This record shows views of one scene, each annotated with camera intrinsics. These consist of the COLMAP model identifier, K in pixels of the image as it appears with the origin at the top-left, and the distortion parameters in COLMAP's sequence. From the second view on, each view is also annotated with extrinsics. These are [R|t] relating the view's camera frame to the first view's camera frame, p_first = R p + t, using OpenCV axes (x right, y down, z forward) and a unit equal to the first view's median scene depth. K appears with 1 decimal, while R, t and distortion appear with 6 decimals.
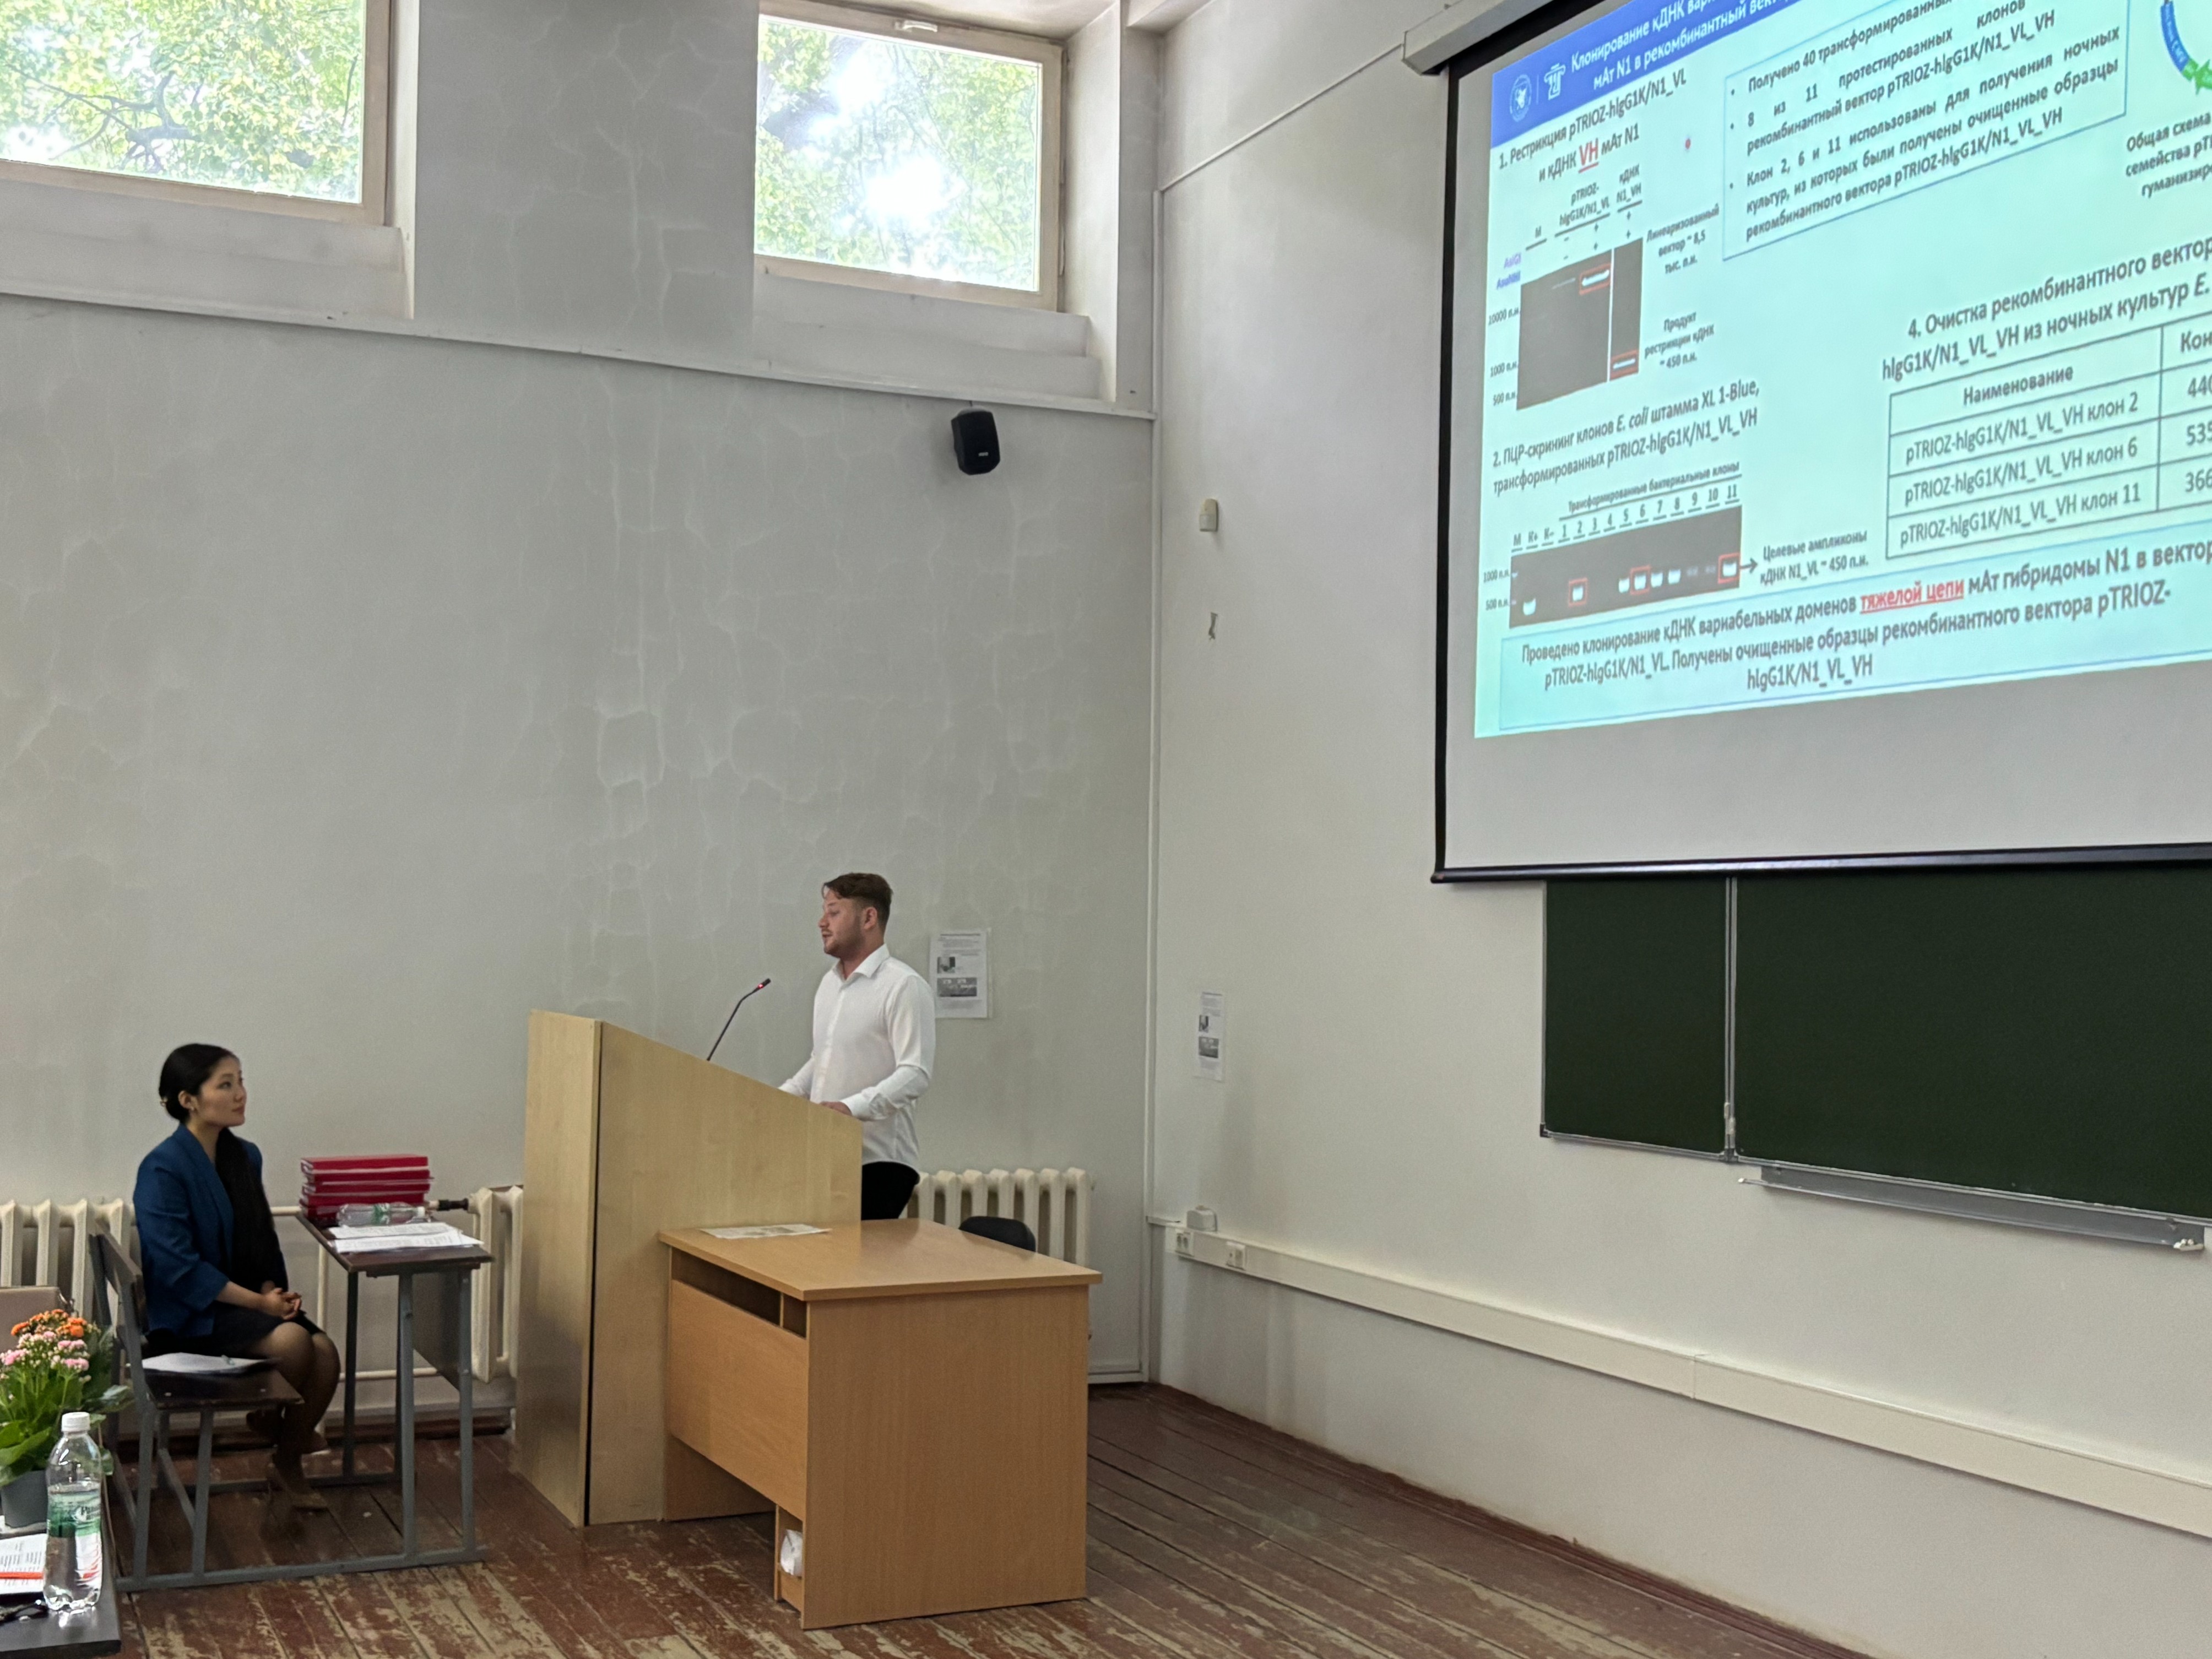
lens RADIAL K [[2590.8, 0, 1106.0], [0, 2590.8, 829.5], [0, 0, 1]] dist [0.170238, -0.515792]
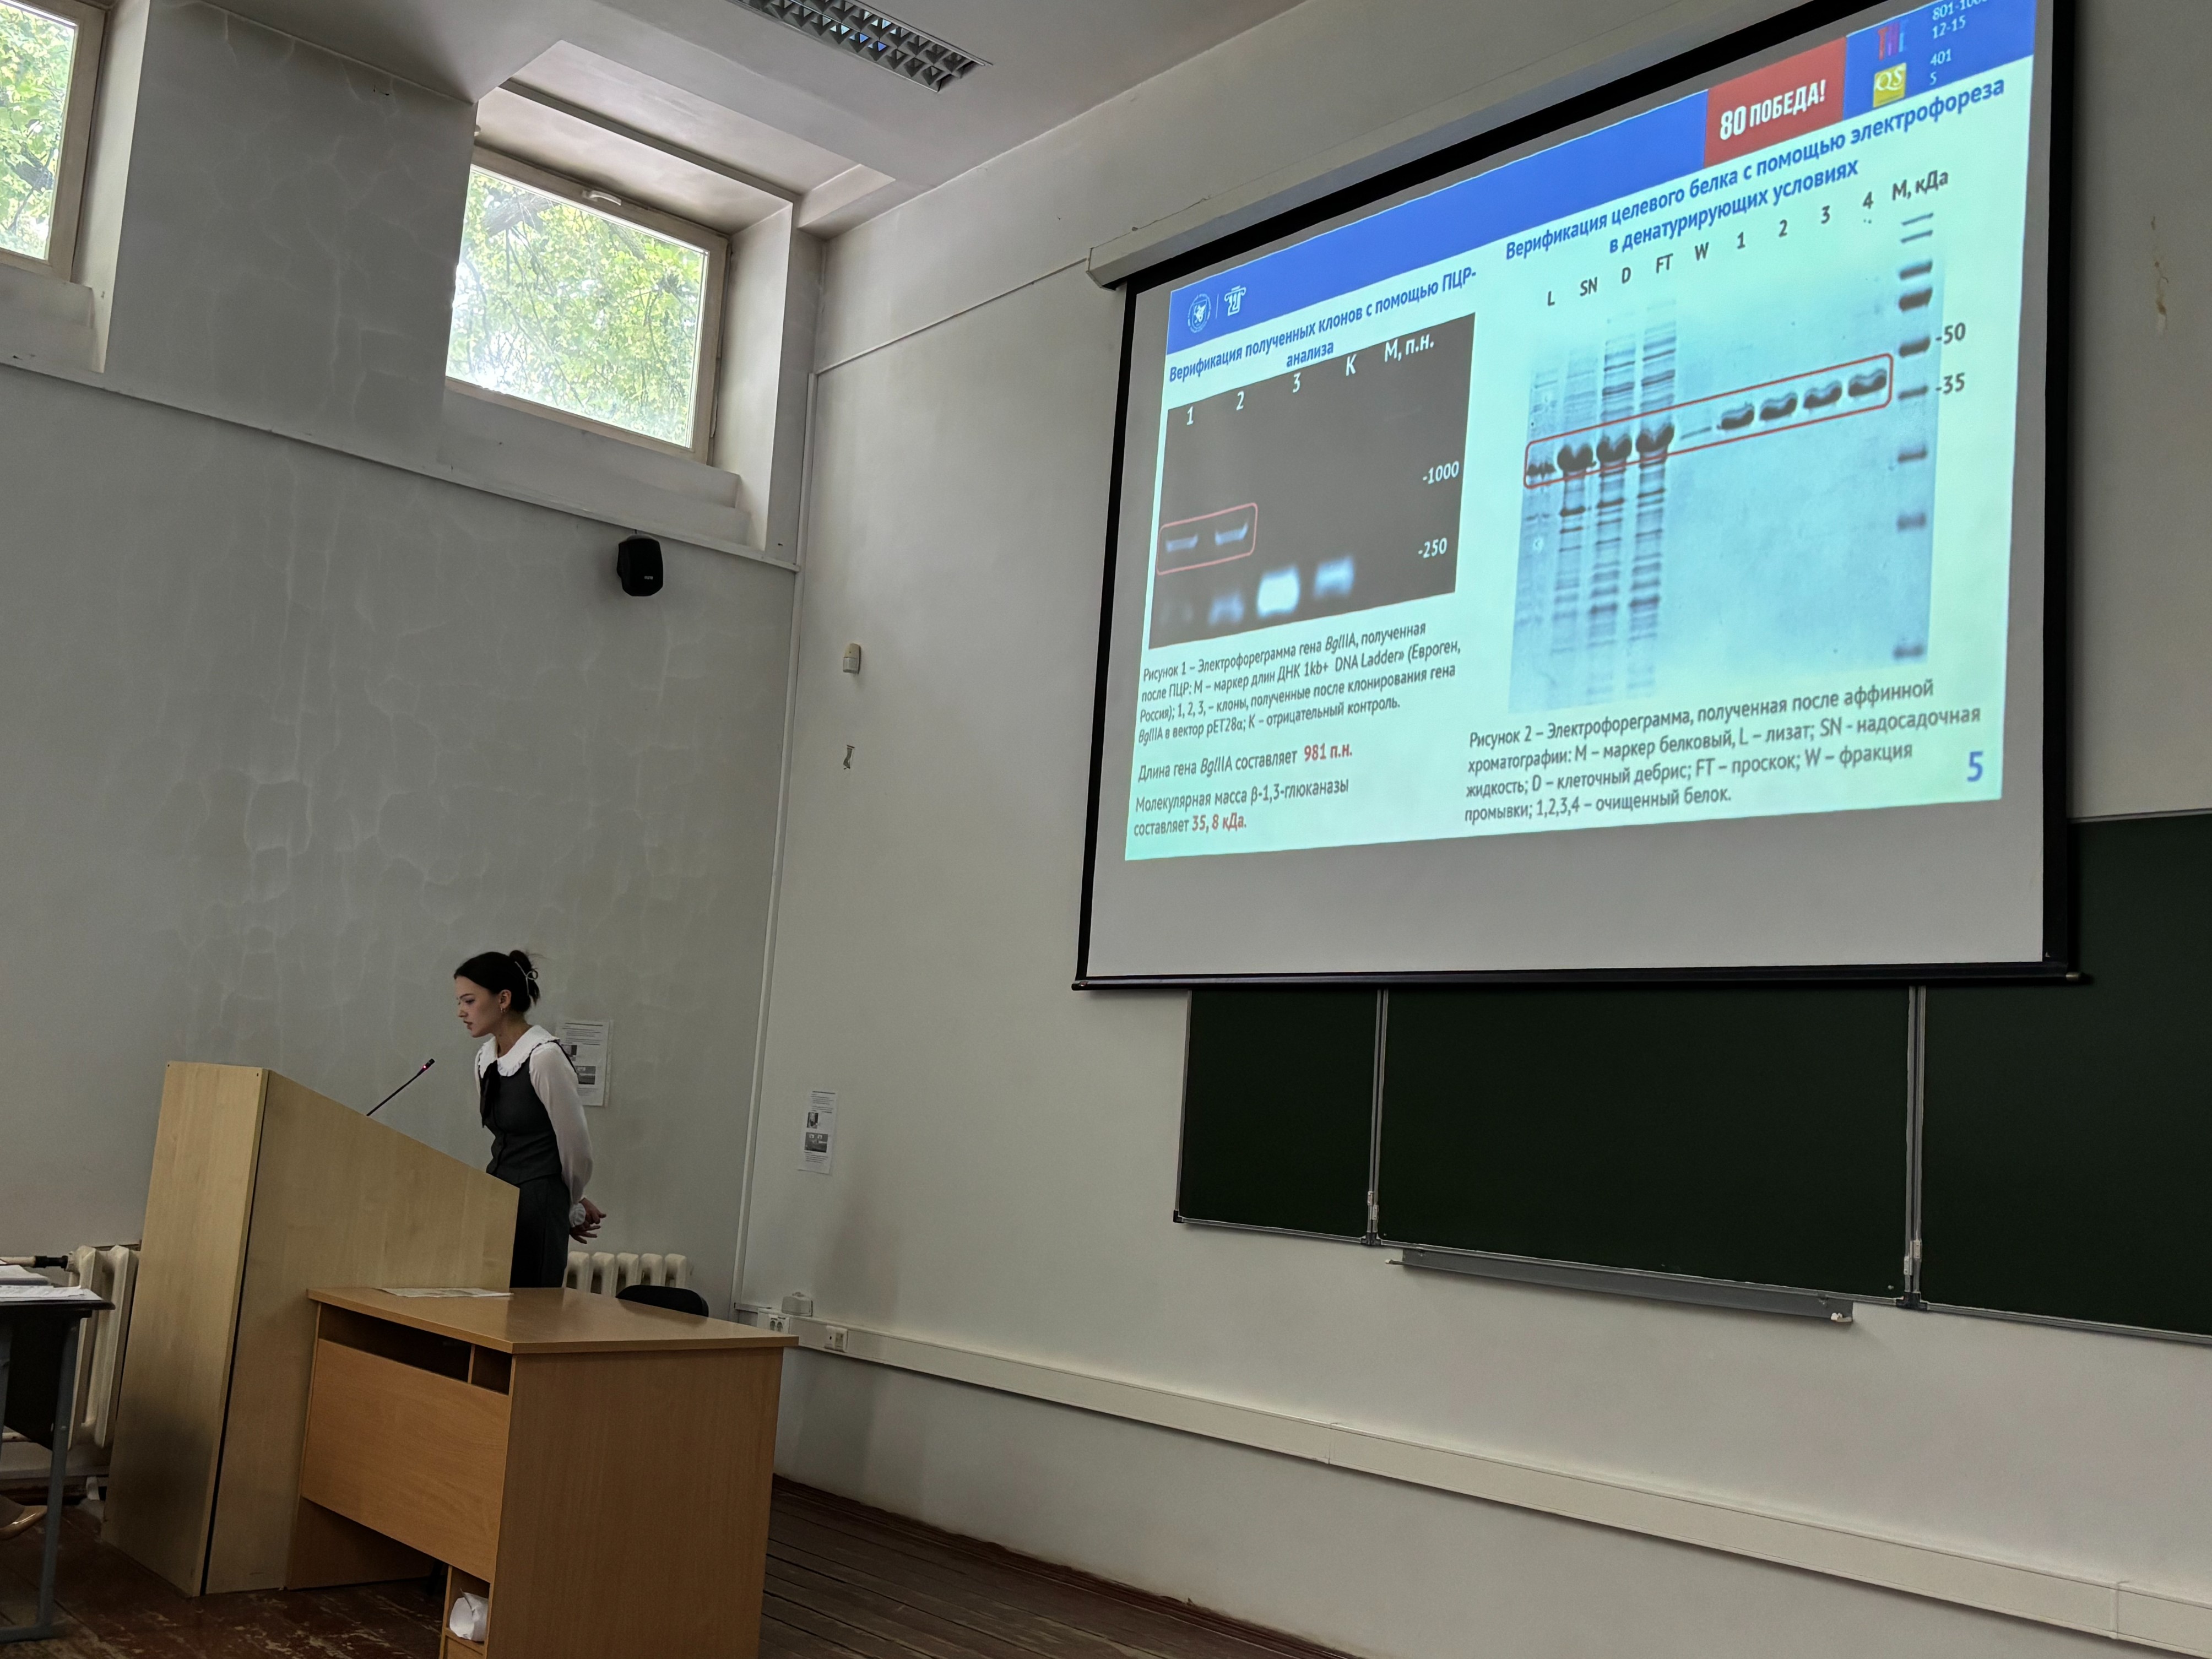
lens RADIAL K [[2140.3, 0, 1102.6], [0, 2140.3, 834.6], [0, 0, 1]] dist [0.106869, -0.214657]
pose [[0.959019, 0.088802, 0.269068, -0.115215], [-0.064005, 0.992968, -0.099584, 0.045020], [-0.276020, 0.078281, 0.957959, 0.121432]]
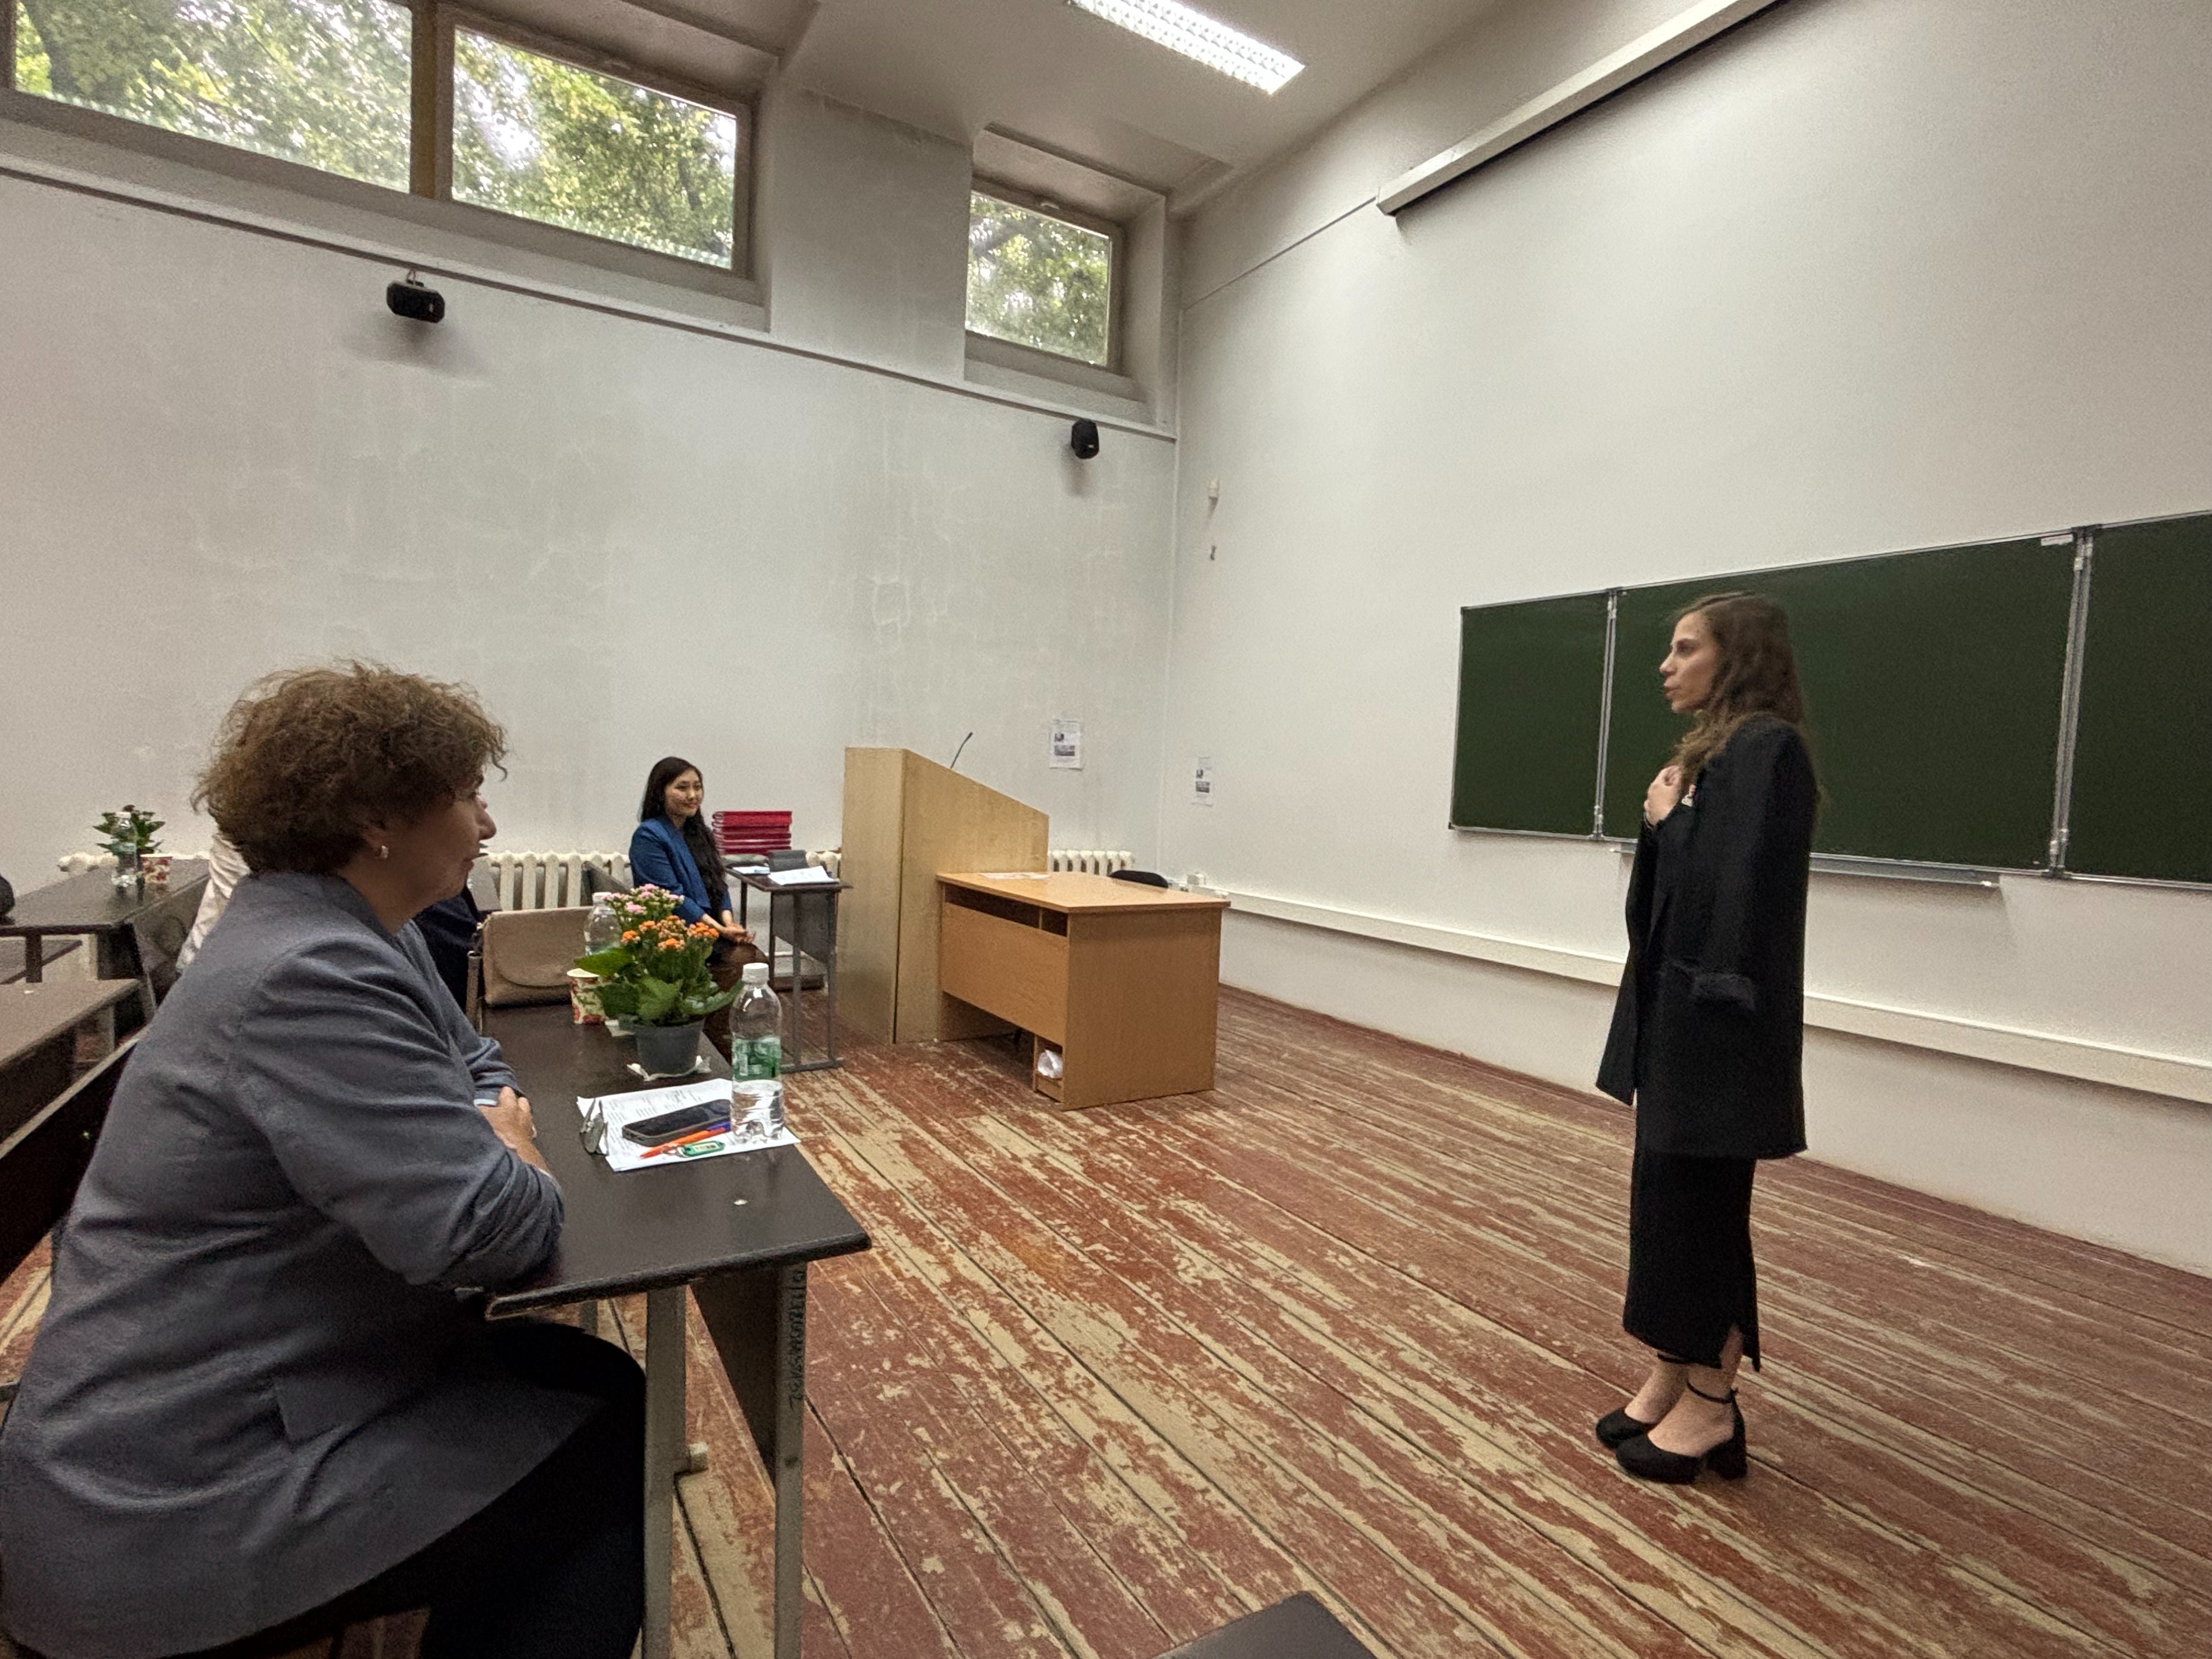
lens RADIAL K [[1088.6, 0, 1095.0], [0, 1088.6, 828.9], [0, 0, 1]] dist [0.018692, 0.000062]
pose [[0.992897, 0.023474, 0.116636, -0.147678], [-0.033182, 0.996079, 0.082007, 0.062326], [-0.114253, -0.085295, 0.989783, 0.286797]]
